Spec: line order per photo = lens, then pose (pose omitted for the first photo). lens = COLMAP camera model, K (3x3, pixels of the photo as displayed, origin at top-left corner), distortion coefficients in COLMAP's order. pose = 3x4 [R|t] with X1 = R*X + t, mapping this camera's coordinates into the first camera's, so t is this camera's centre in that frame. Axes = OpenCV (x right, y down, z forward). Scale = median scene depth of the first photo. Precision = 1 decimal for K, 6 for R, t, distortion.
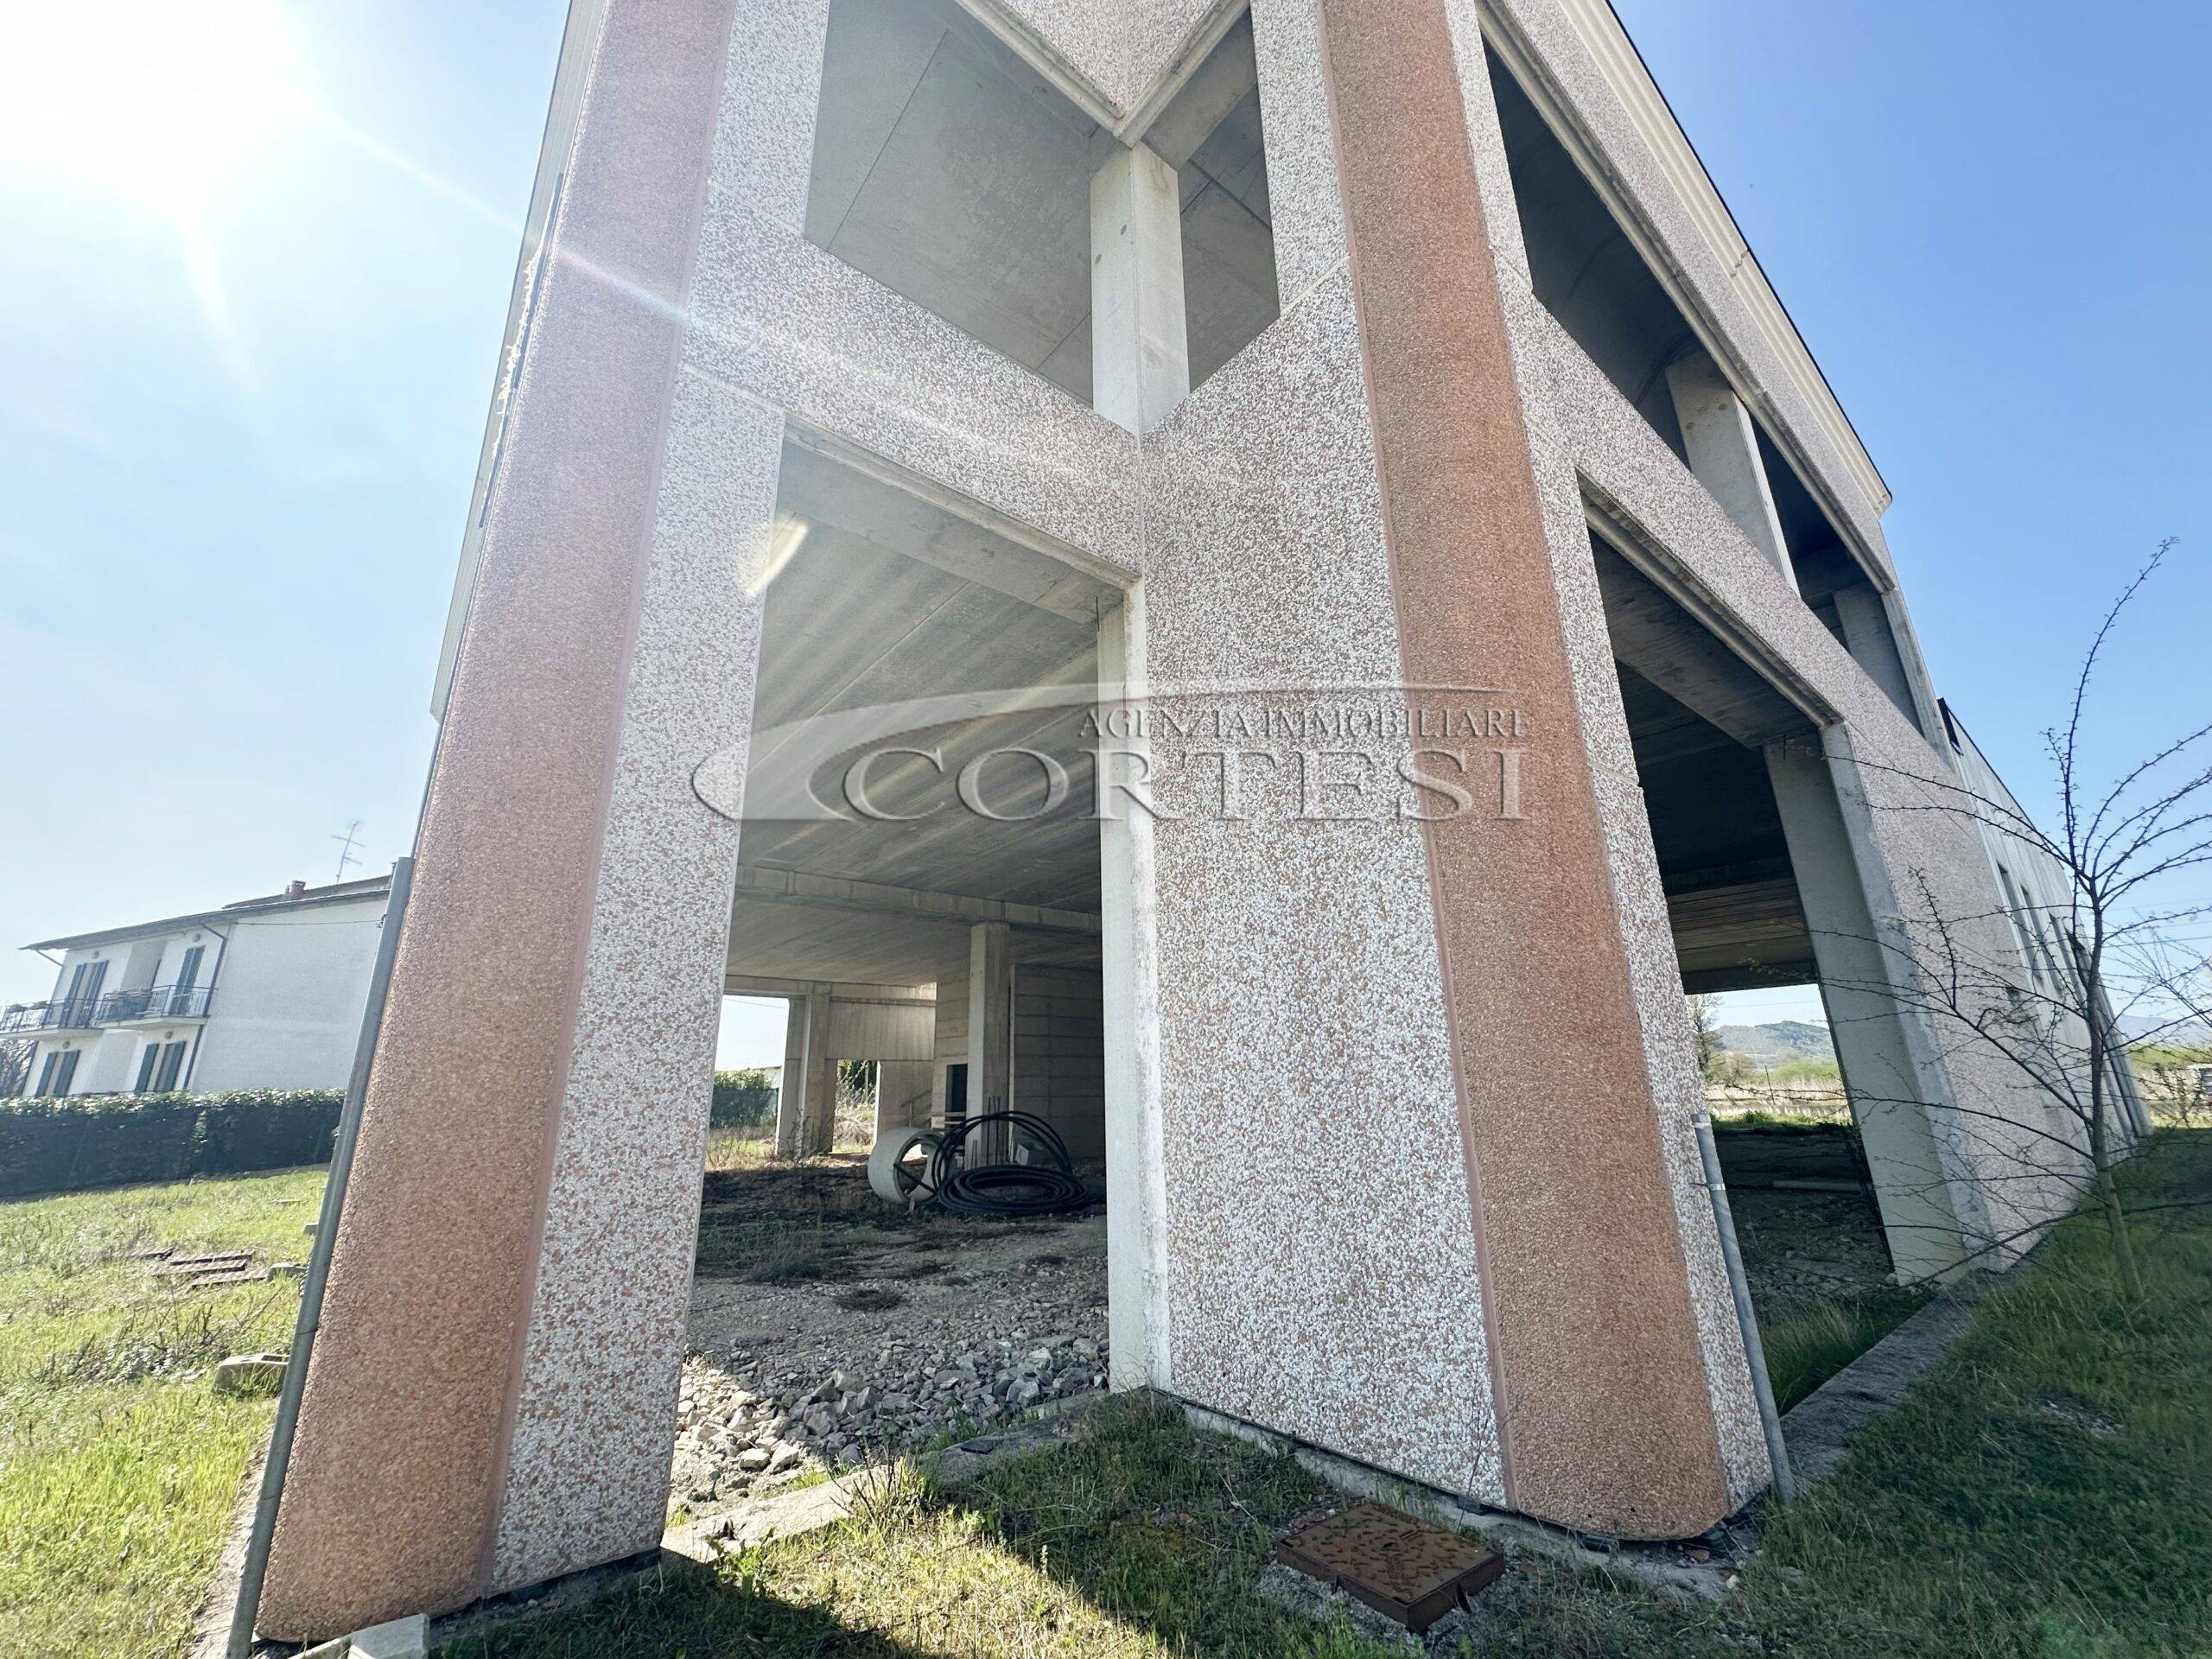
lens RADIAL K [[879.7, 0, 1103.7], [0, 879.7, 833.9], [0, 0, 1]] dist [-0.001771, 0.000210]
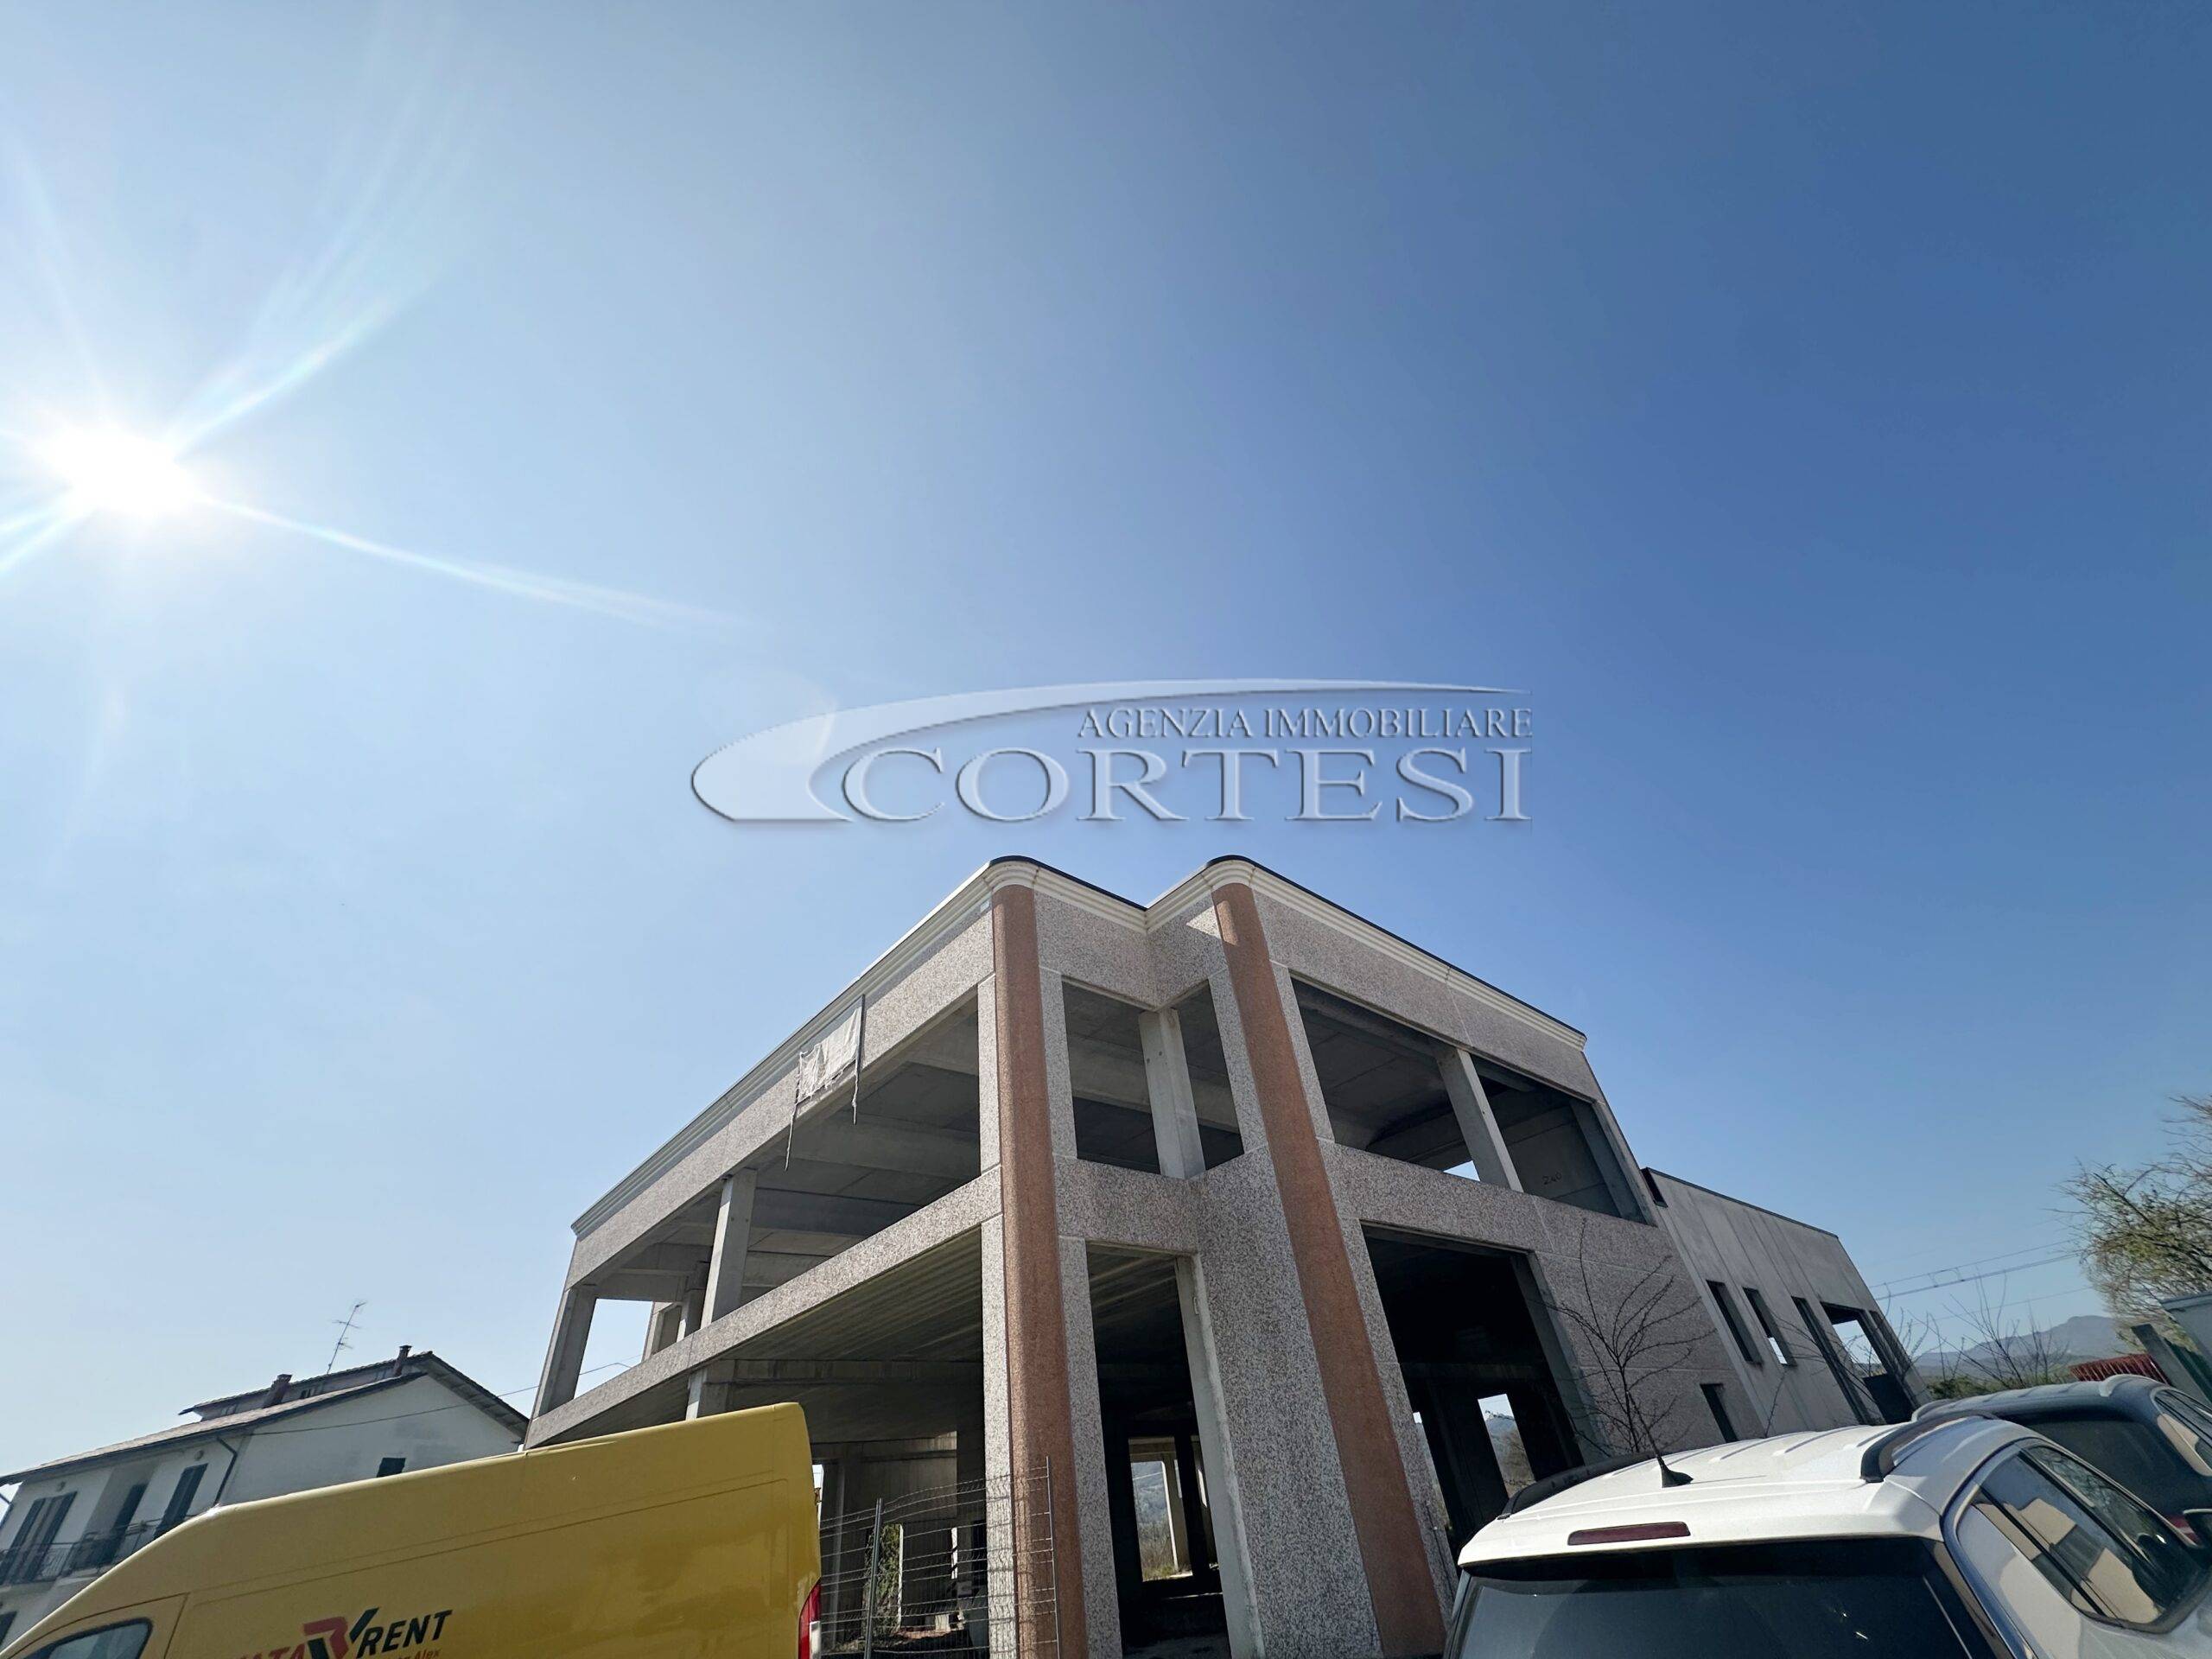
lens RADIAL K [[879.7, 0, 1107.7], [0, 879.7, 830.9], [0, 0, 1]] dist [-0.001771, 0.000210]
pose [[0.994597, -0.043951, 0.094046, -0.467588], [0.076739, 0.921401, -0.380961, -0.570051], [-0.069910, 0.386120, 0.919796, -2.008422]]
